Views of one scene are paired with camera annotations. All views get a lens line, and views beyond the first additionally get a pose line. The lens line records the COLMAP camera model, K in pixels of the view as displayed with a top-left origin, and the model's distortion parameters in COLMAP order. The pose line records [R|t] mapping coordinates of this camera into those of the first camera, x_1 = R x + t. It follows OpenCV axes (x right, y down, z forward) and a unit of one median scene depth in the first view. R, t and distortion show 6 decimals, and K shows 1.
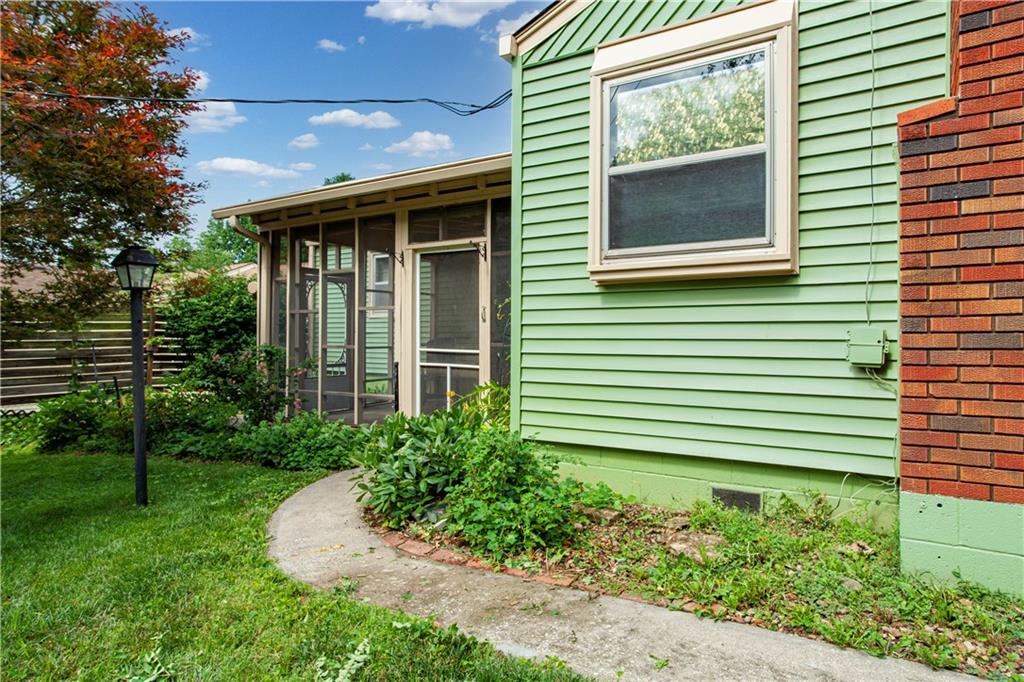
lens RADIAL K [[590.9, 0, 511.1], [0, 590.9, 323.3], [0, 0, 1]] dist [0.005662, 0.002148]
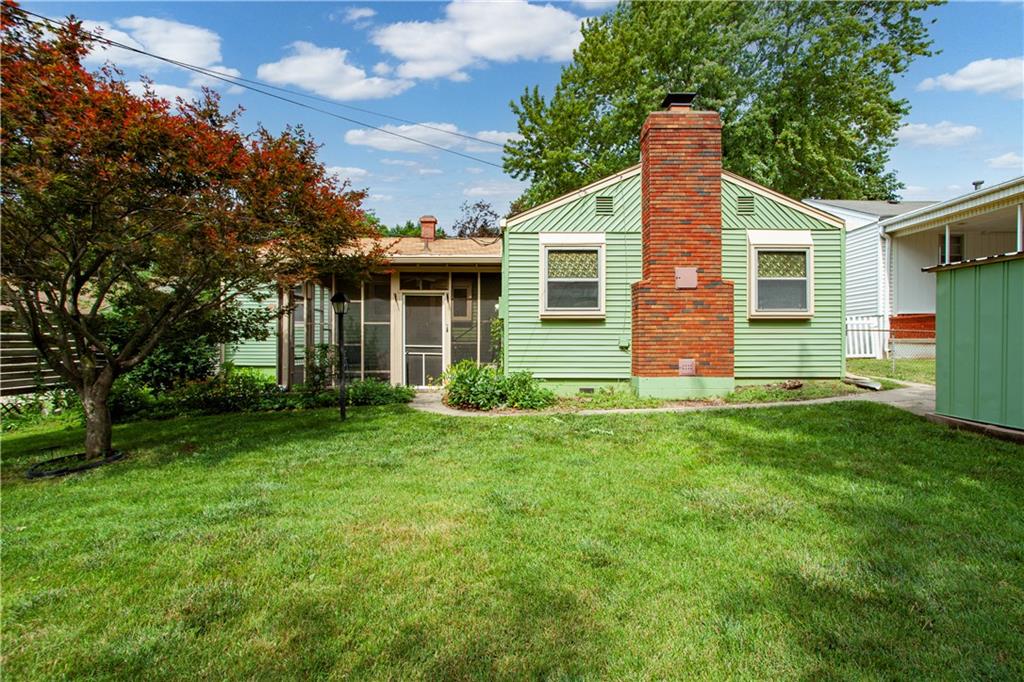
lens RADIAL K [[485.4, 0, 513.0], [0, 485.4, 333.7], [0, 0, 1]] dist [-0.000404, 0.000892]
pose [[0.846421, 0.010225, 0.532417, -1.317290], [-0.012061, 0.999927, -0.000029, 0.002250], [-0.532378, -0.006397, 0.846482, -0.955009]]
